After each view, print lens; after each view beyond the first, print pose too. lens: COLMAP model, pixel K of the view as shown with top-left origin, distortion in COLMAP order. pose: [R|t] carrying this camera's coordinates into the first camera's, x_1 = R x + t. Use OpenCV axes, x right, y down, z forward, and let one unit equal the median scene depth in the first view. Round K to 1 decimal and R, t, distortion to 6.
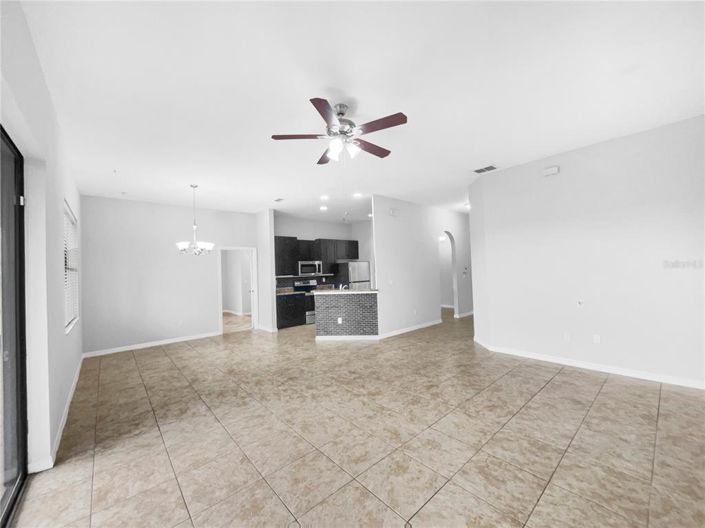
lens RADIAL K [[288.0, 0, 359.0], [0, 288.0, 266.4], [0, 0, 1]] dist [-0.002733, 0.000611]
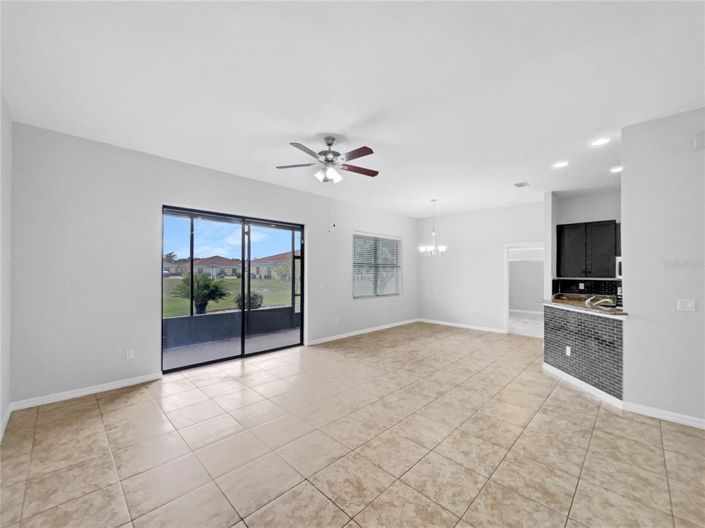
lens RADIAL K [[288.0, 0, 341.3], [0, 288.0, 273.4], [0, 0, 1]] dist [-0.002733, 0.000611]
pose [[0.029314, 0.040997, -0.998729, 0.801502], [0.007166, 0.999124, 0.041224, -0.022066], [0.999545, -0.008365, 0.028995, 0.684391]]
